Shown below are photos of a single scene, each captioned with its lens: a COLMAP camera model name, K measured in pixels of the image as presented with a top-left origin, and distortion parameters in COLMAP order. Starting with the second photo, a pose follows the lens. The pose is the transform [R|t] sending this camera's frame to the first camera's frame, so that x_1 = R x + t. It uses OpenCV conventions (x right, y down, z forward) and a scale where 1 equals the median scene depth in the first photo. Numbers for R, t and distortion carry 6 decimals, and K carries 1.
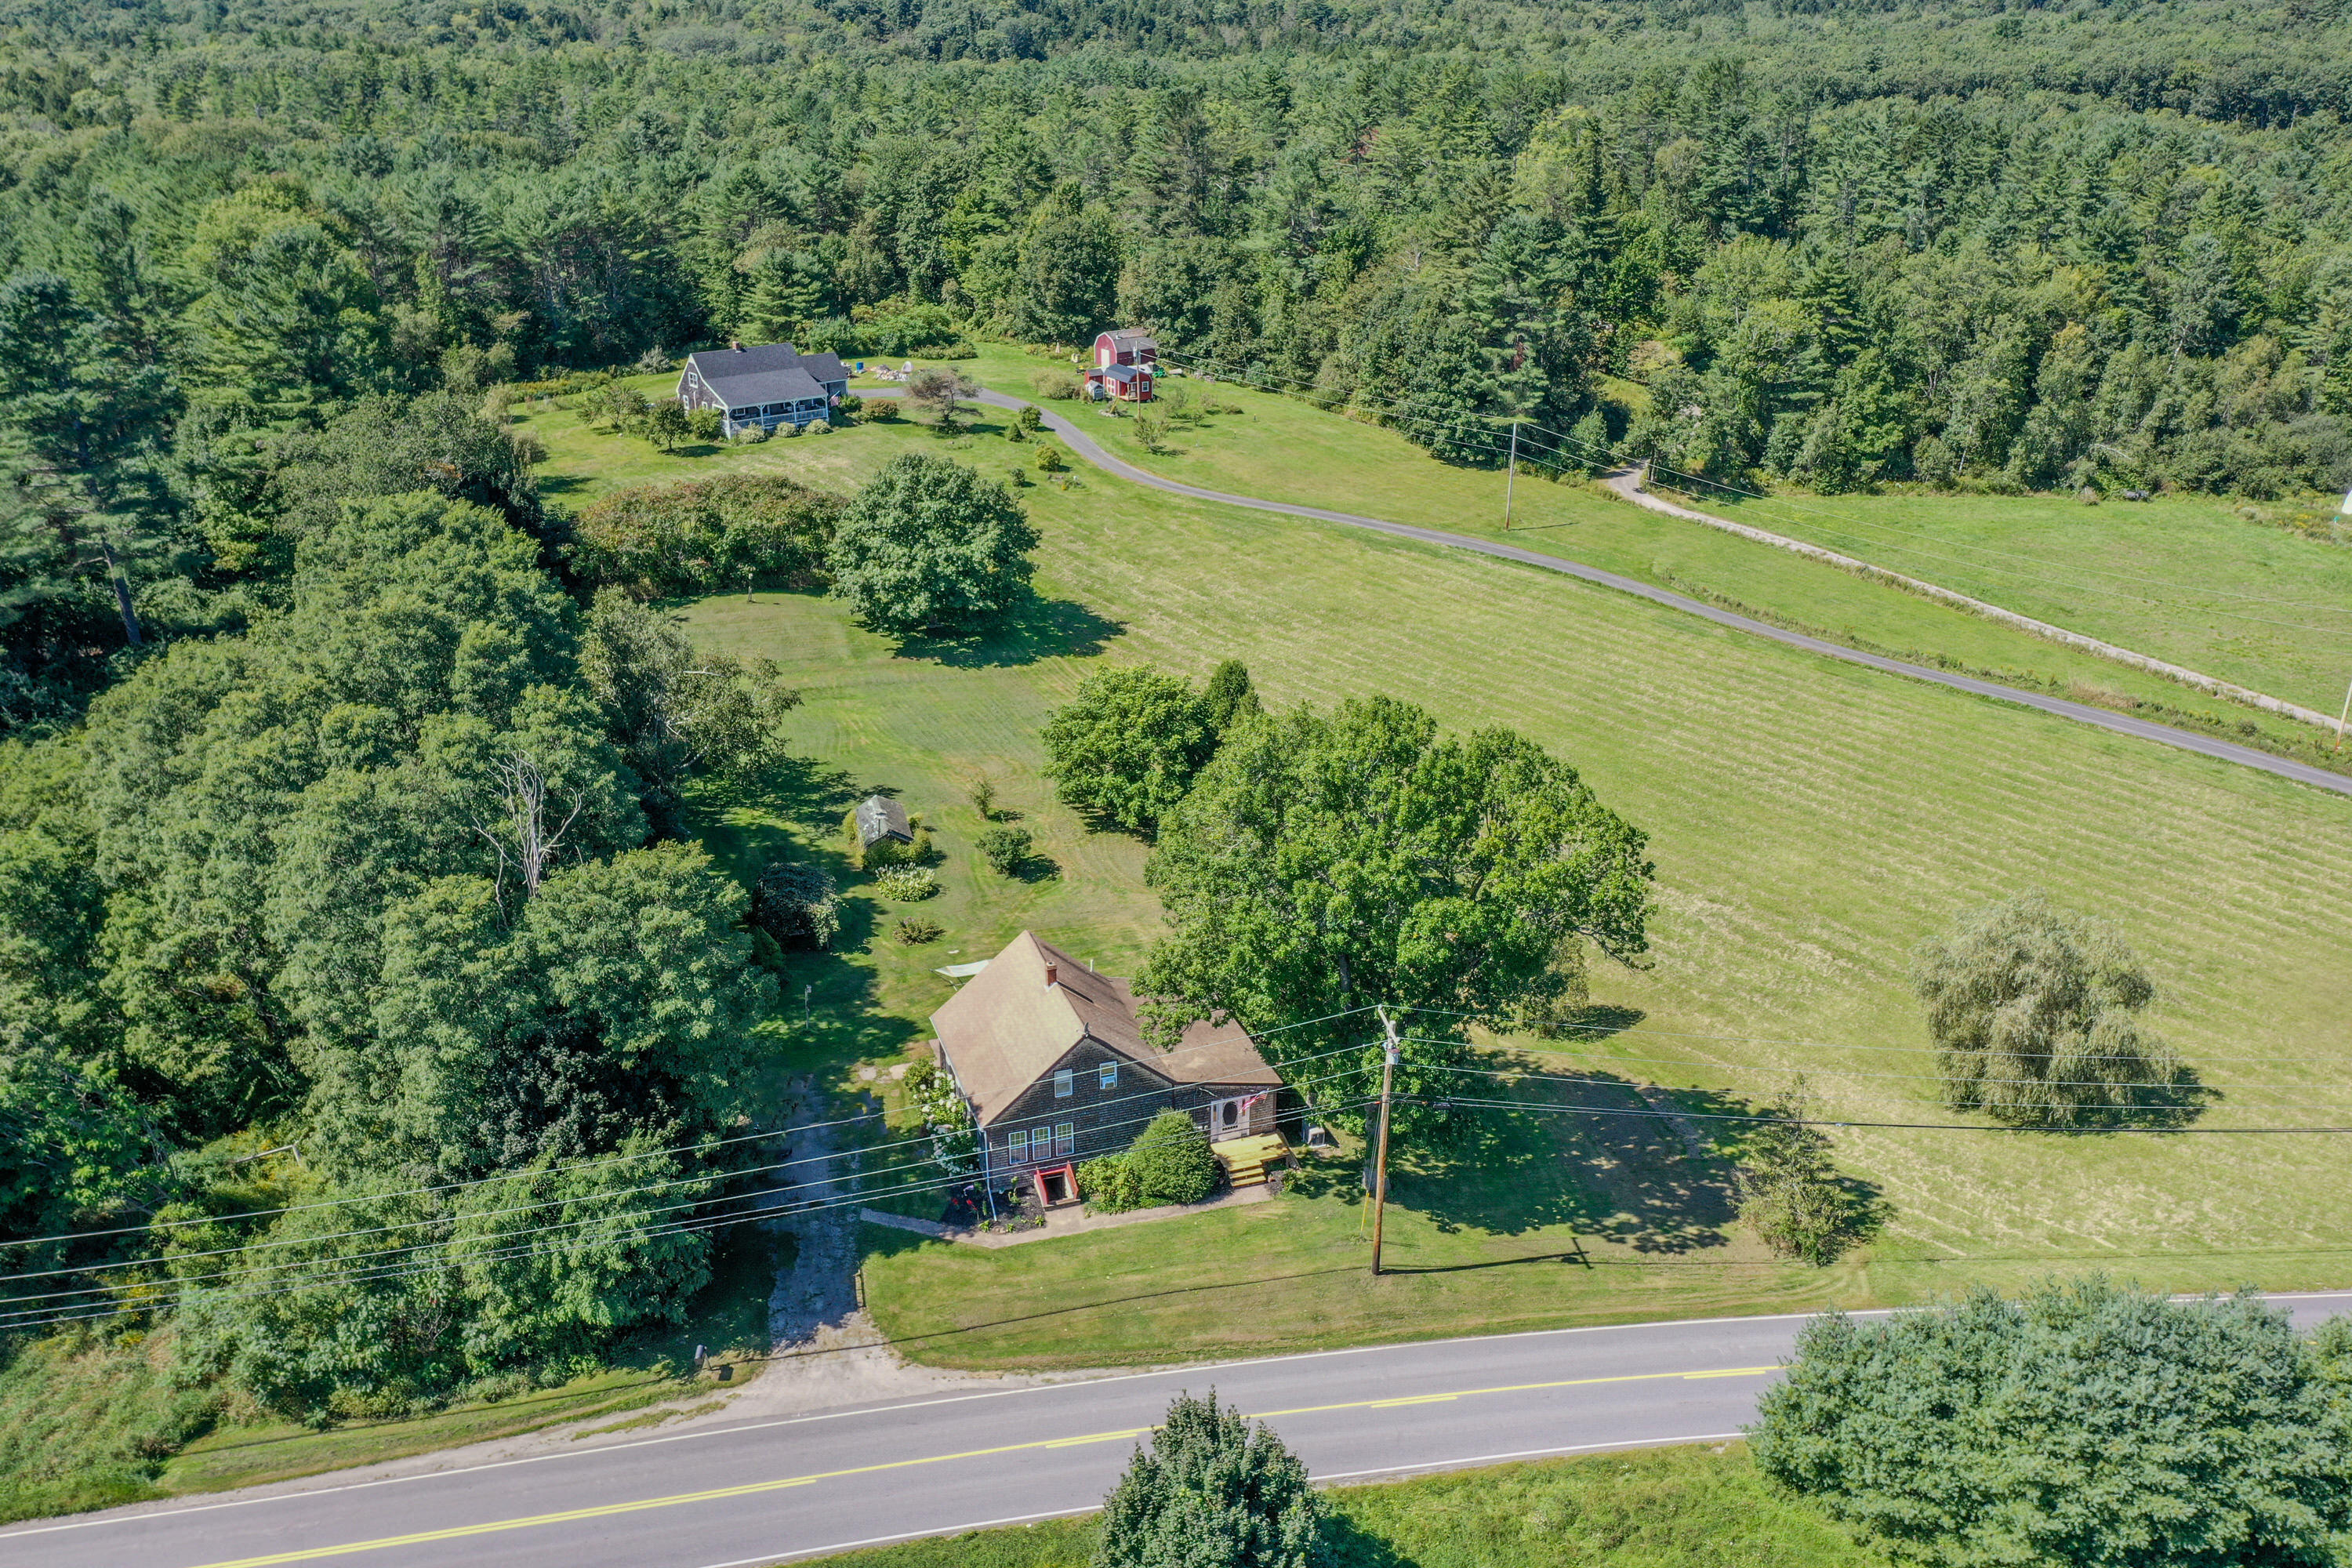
lens RADIAL K [[1857.9, 0, 1171.5], [0, 1857.9, 778.5], [0, 0, 1]] dist [0.000207, -0.005100]
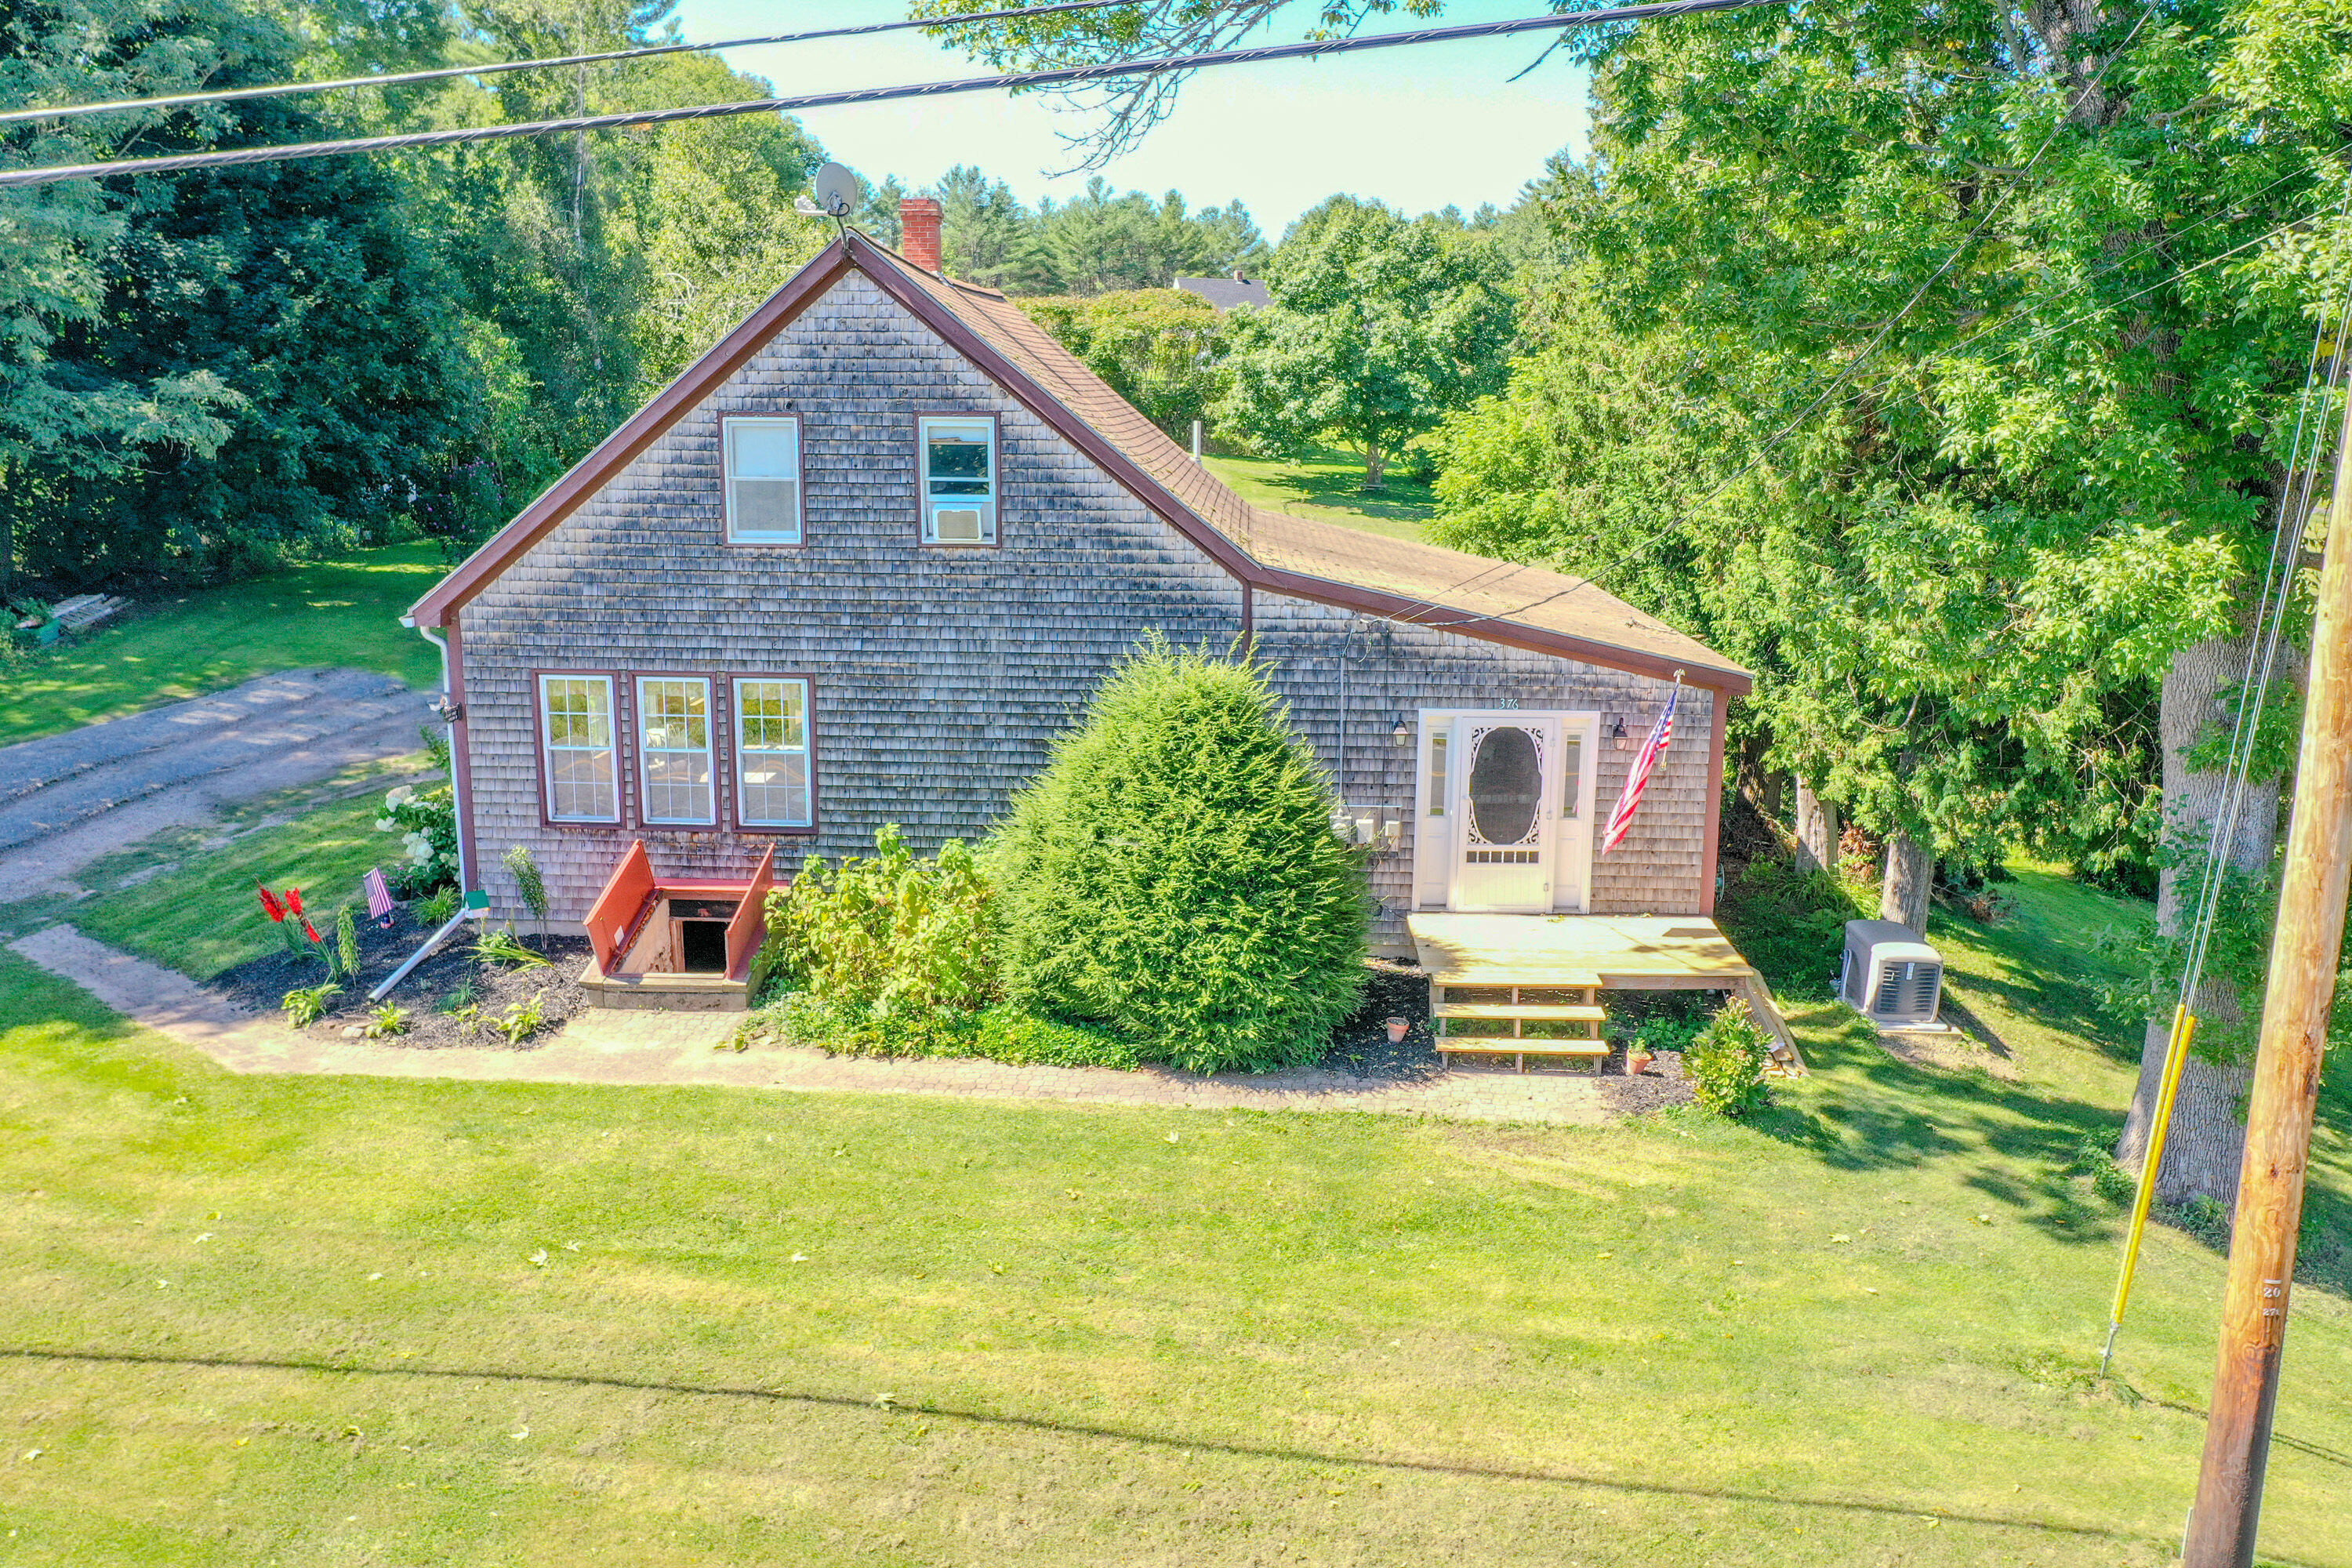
lens RADIAL K [[1857.9, 0, 1171.5], [0, 1857.9, 778.5], [0, 0, 1]] dist [0.000207, -0.005100]
pose [[0.928387, 0.075898, -0.363781, 0.032046], [-0.143884, 0.975982, -0.163574, 0.093068], [0.342629, 0.204202, 0.917010, 0.323118]]
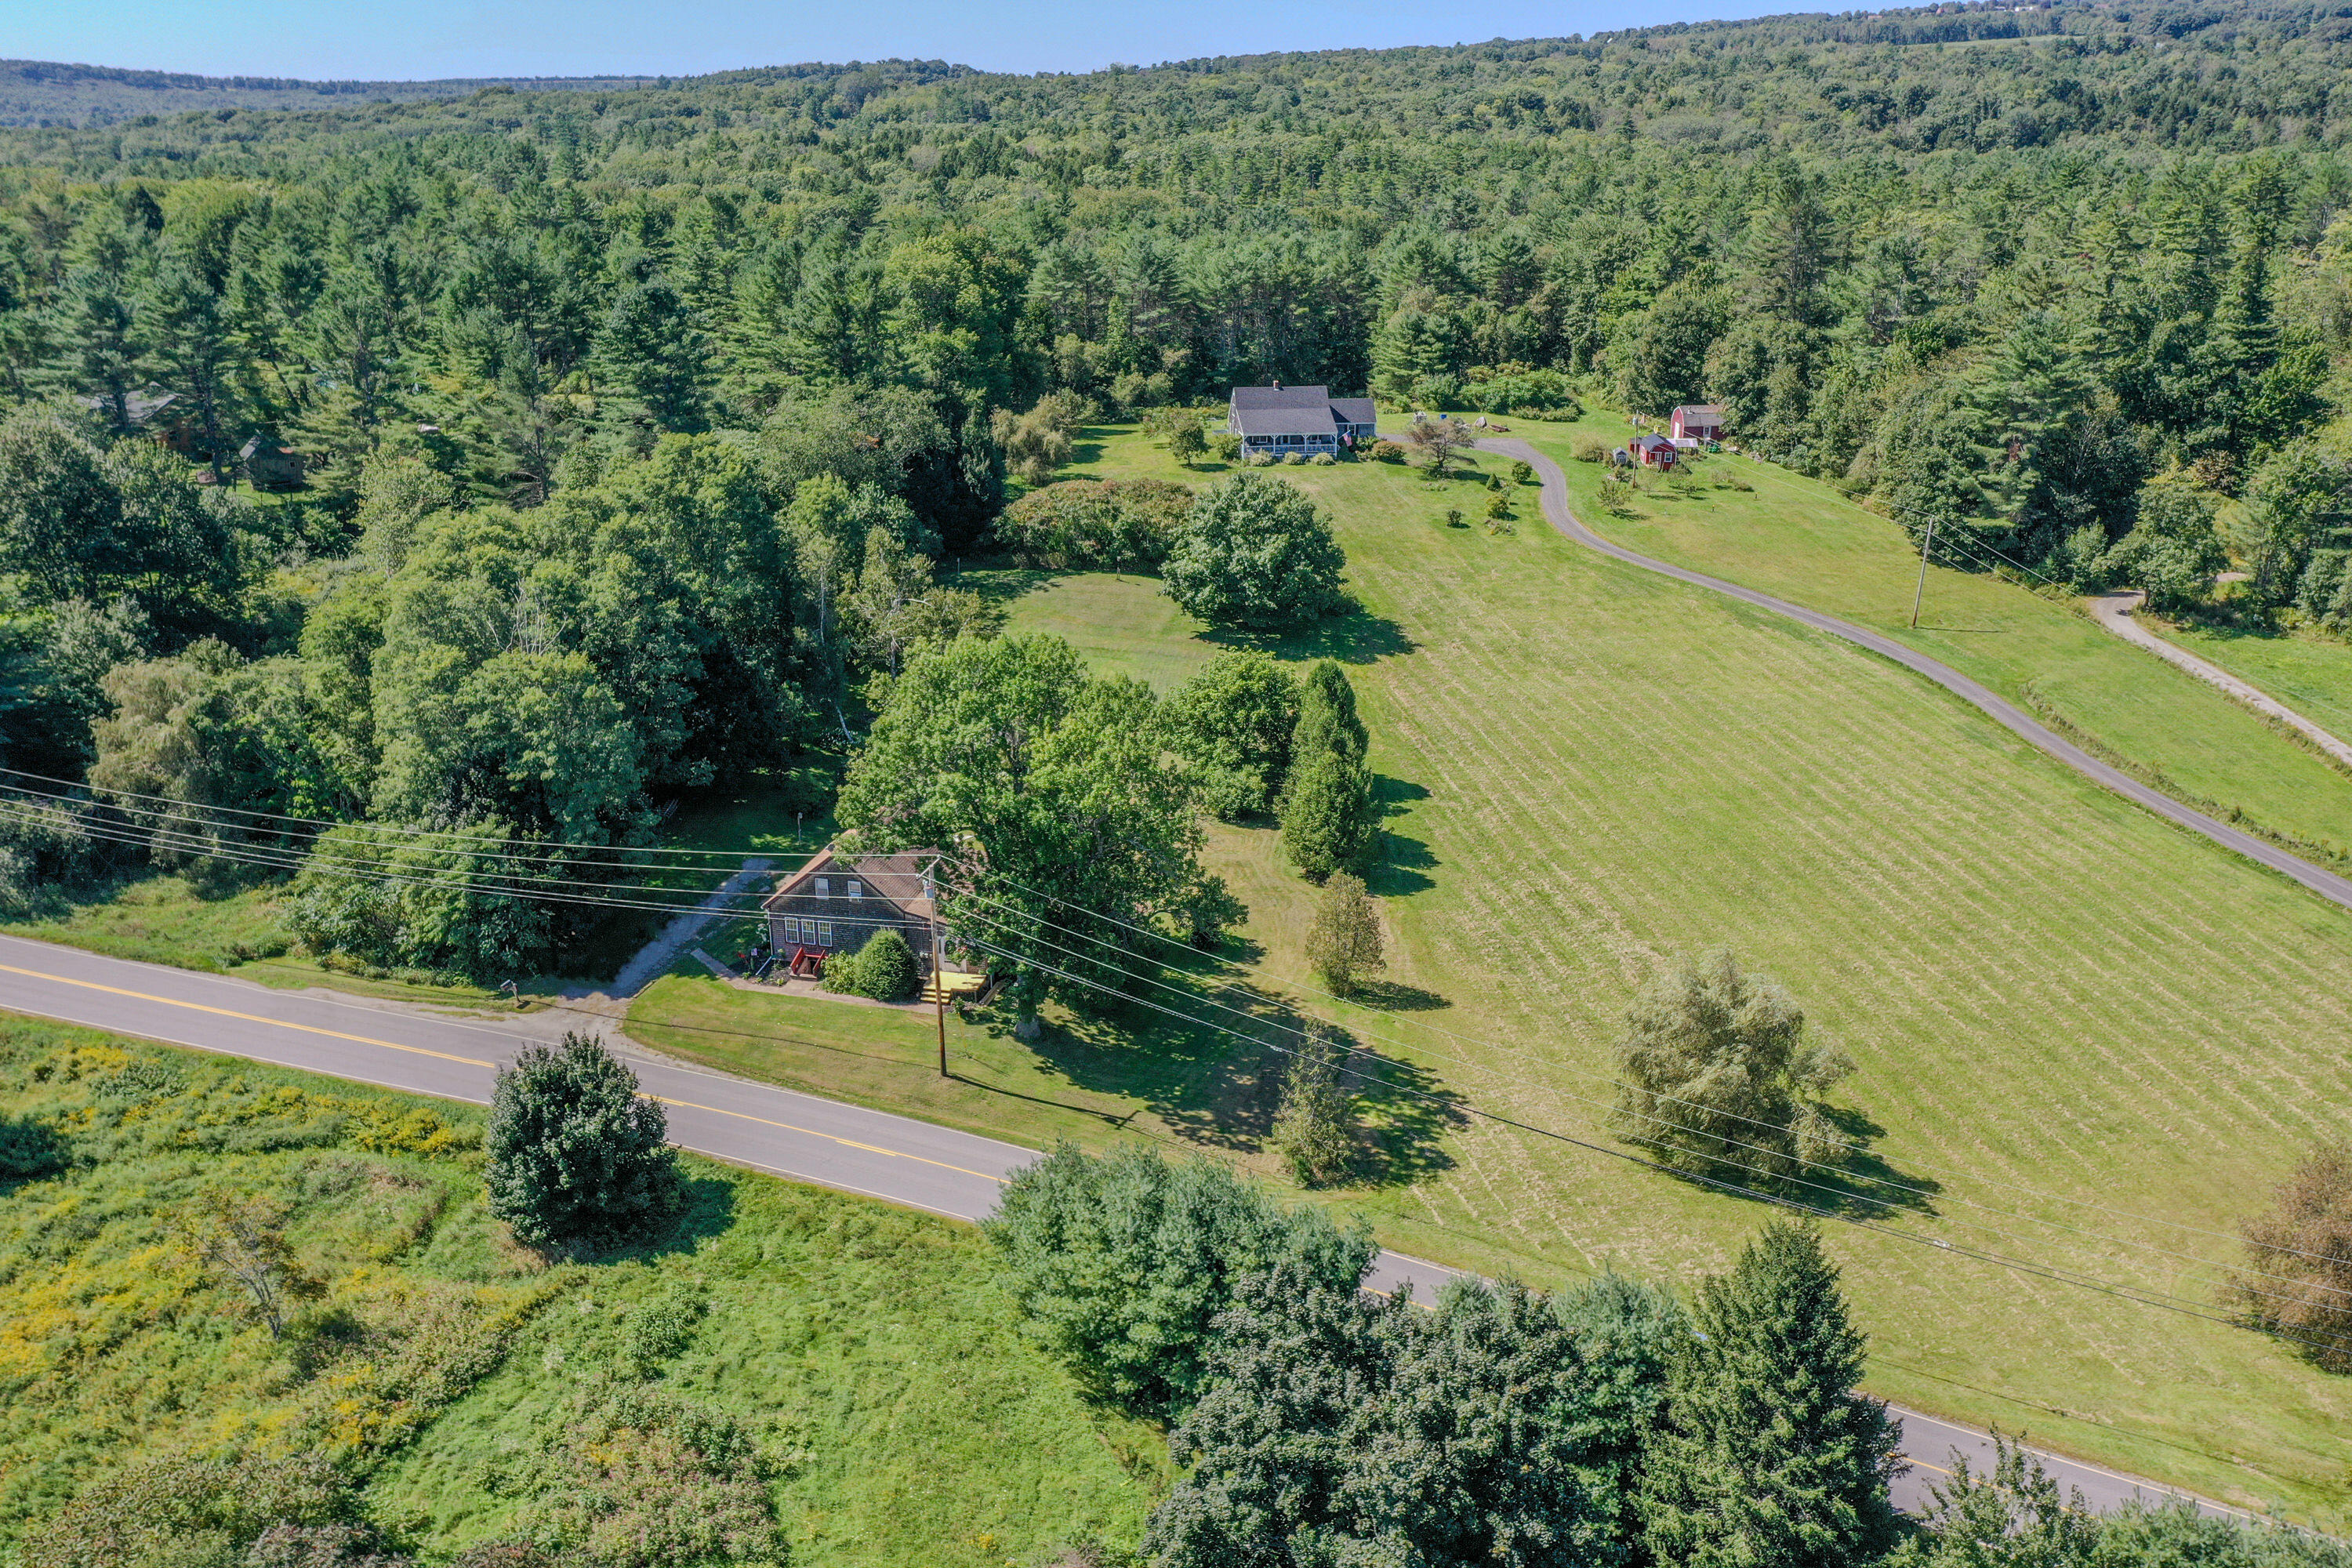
lens RADIAL K [[1883.9, 0, 1180.3], [0, 1883.9, 740.5], [0, 0, 1]] dist [0.000534, 0.004020]
pose [[0.850161, 0.167483, -0.499174, 0.328024], [-0.199262, 0.979889, -0.010598, 0.009101], [0.487360, 0.108477, 0.866437, -0.023929]]
